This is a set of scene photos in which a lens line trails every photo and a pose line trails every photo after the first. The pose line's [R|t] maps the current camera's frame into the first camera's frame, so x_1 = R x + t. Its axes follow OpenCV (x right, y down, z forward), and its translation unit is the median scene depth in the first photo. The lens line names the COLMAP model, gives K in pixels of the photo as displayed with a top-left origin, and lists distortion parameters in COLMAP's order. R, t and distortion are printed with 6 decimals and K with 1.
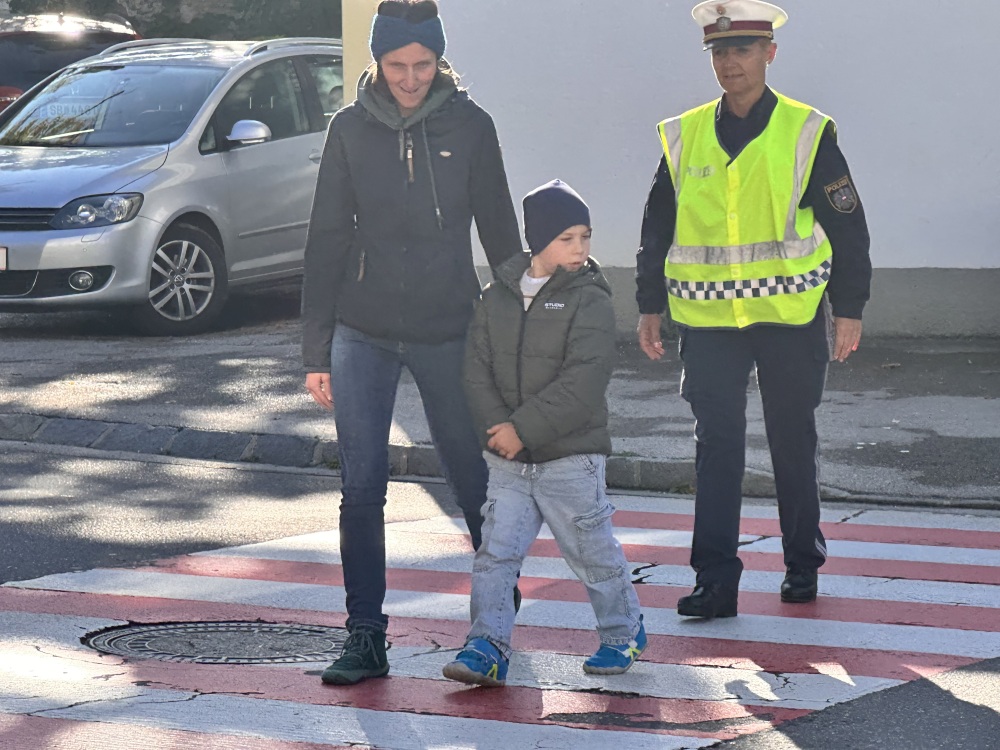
lens RADIAL K [[3773.0, 0, 500.0], [0, 3773.0, 375.0], [0, 0, 1]] dist [-0.264142, 3.507436]
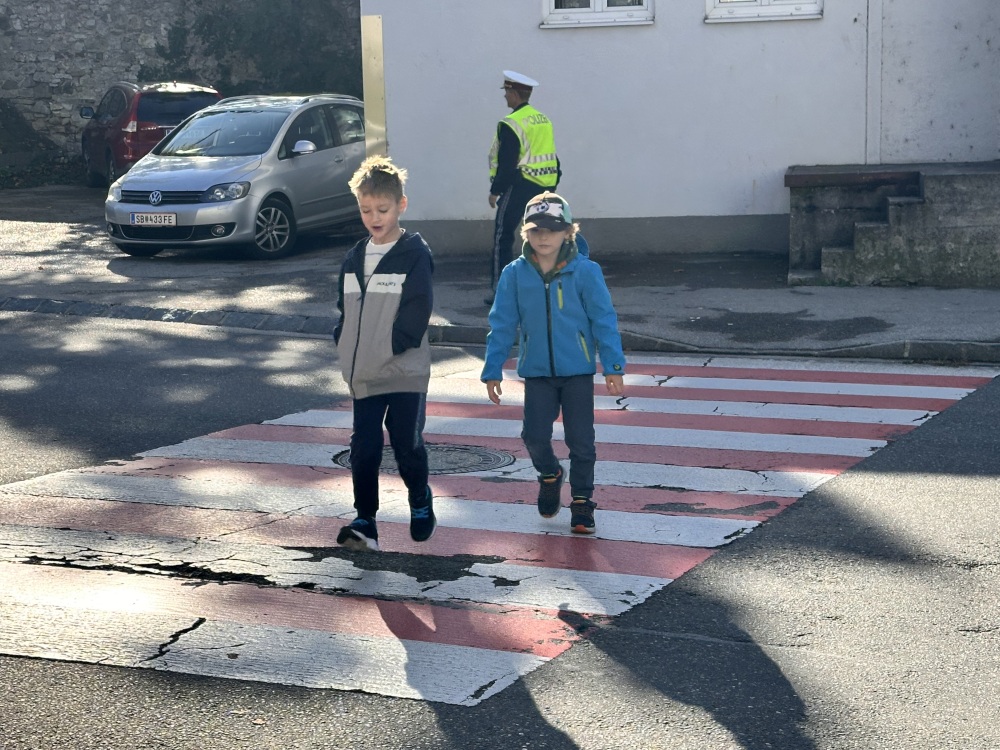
lens RADIAL K [[1895.6, 0, 500.0], [0, 1895.6, 375.0], [0, 0, 1]] dist [0.170486, -0.126370]
pose [[0.996880, -0.025648, 0.074647, -0.056578], [0.021171, 0.997964, 0.060169, -0.009920], [-0.076038, -0.058401, 0.995393, 0.085234]]
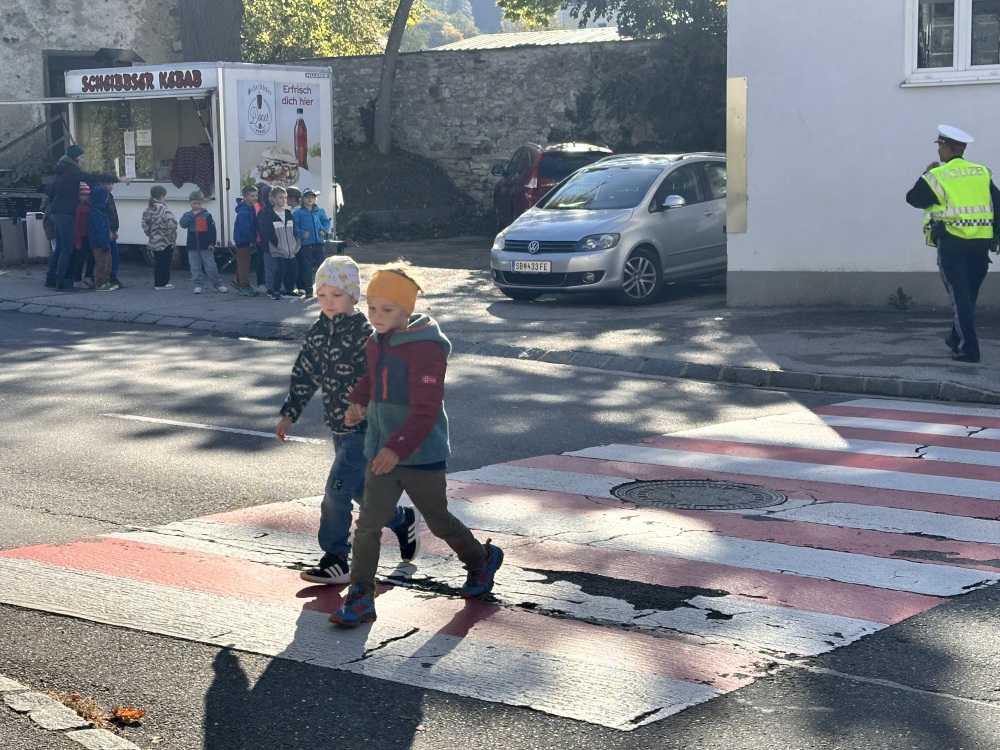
lens RADIAL K [[1770.3, 0, 483.6], [0, 1770.3, 375.2], [0, 0, 1]] dist [0.151512, 0.022591]
pose [[0.987155, 0.010391, -0.159428, -0.021218], [-0.004891, 0.999381, 0.034849, -0.007765], [0.159692, -0.033621, 0.986594, 0.093213]]
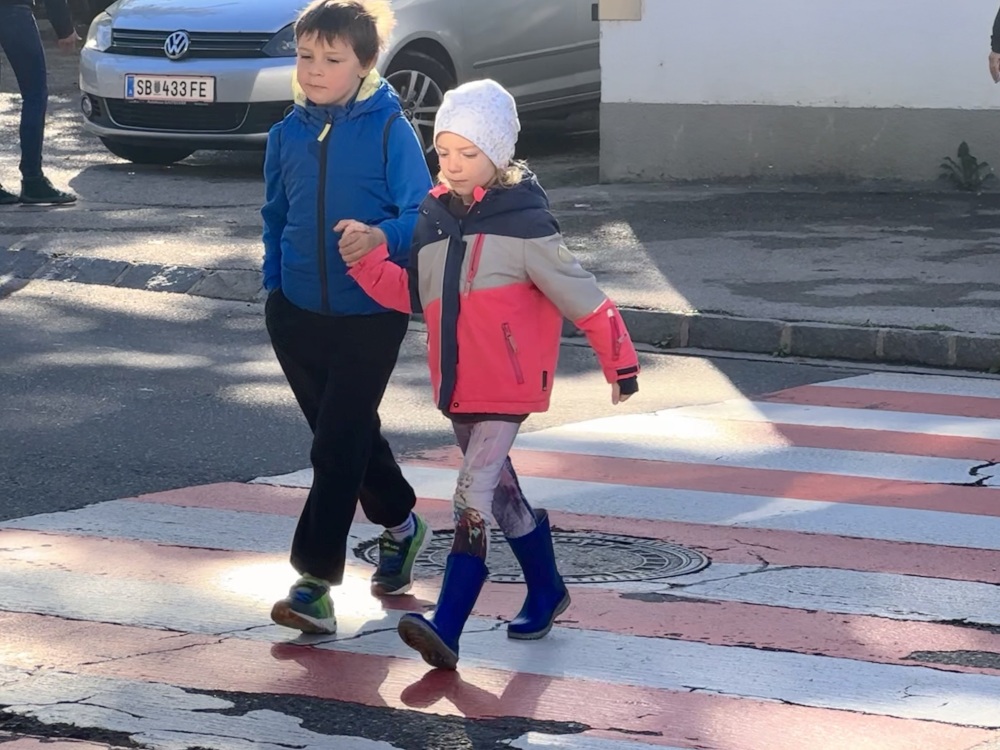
lens RADIAL K [[4147.8, 0, 596.0], [0, 4147.8, 375.3], [0, 0, 1]] dist [-0.074040, -1.202931]
pose [[0.999571, 0.012167, -0.026628, -0.017449], [-0.011070, 0.999098, 0.040992, -0.005680], [0.027103, -0.040680, 0.998805, 0.026789]]
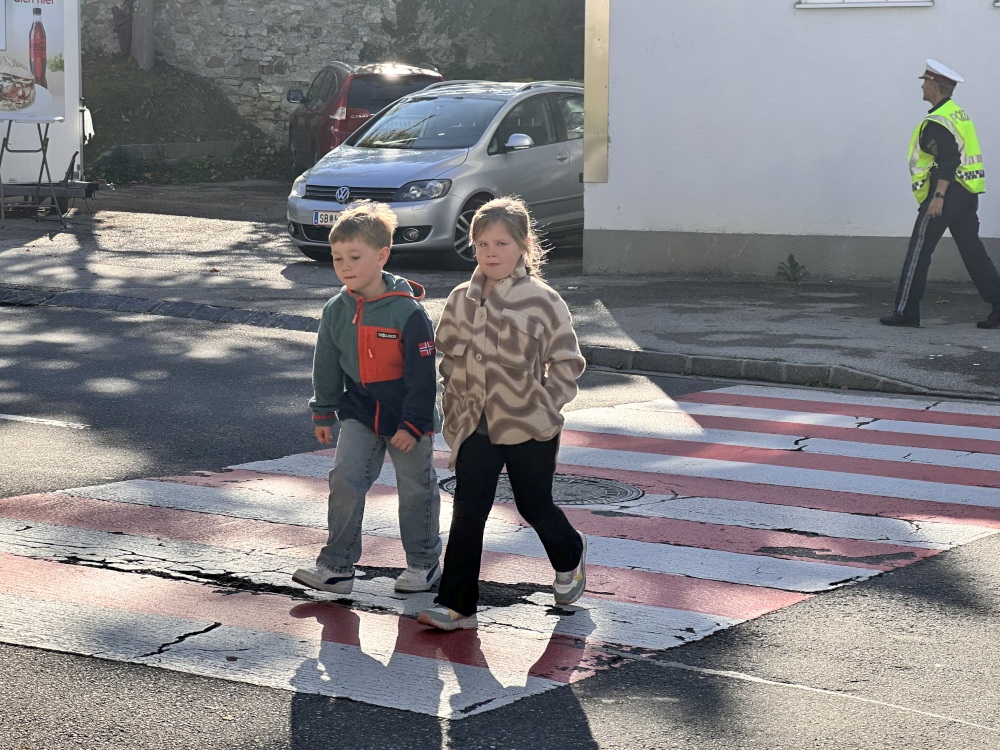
lens RADIAL K [[2338.8, 0, 500.0], [0, 2338.8, 375.0], [0, 0, 1]] dist [-0.106508, 5.155329]
pose [[0.997886, 0.022729, -0.060884, -0.017535], [-0.020481, 0.999094, 0.037293, -0.004935], [0.061677, -0.035967, 0.997448, 0.040479]]
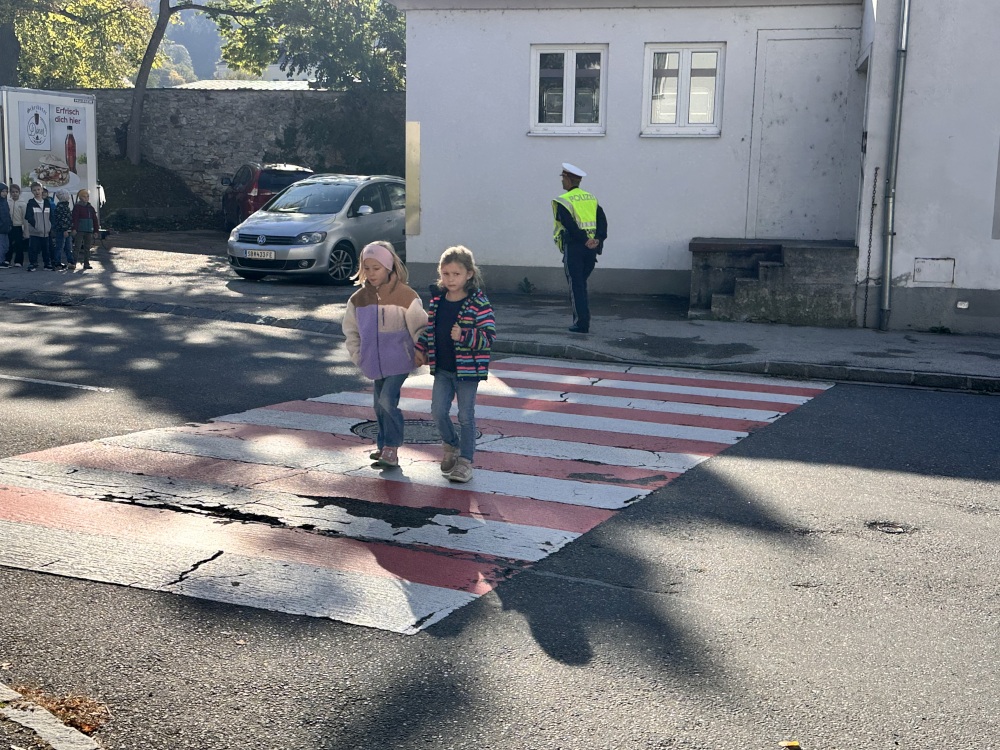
lens RADIAL K [[1238.4, 0, 504.9], [0, 1238.4, 381.5], [0, 0, 1]] dist [0.194914, -0.376649]
pose [[0.996903, 0.018182, 0.076514, -0.042870], [-0.023569, 0.997262, 0.070098, -0.009249], [-0.075030, -0.071684, 0.994601, 0.127708]]
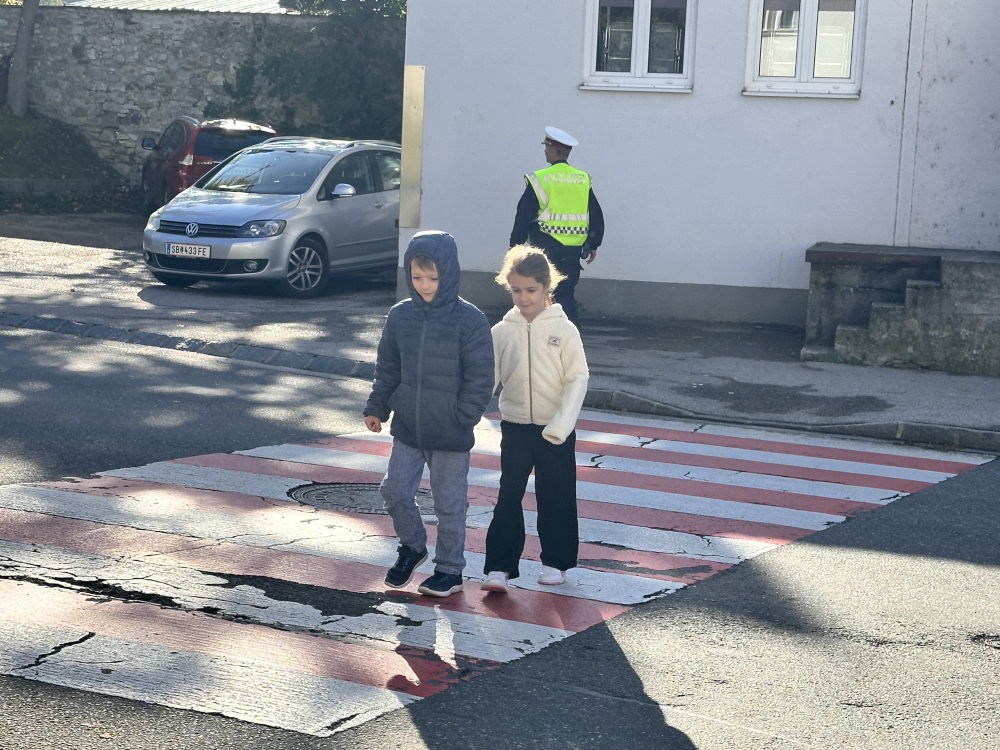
lens RADIAL K [[1893.1, 0, 500.0], [0, 1893.1, 375.0], [0, 0, 1]] dist [0.154343, -0.044686]
pose [[0.997915, 0.050367, 0.040358, -0.030064], [-0.051605, 0.998209, 0.030252, -0.007861], [-0.038762, -0.032272, 0.998727, 0.081395]]
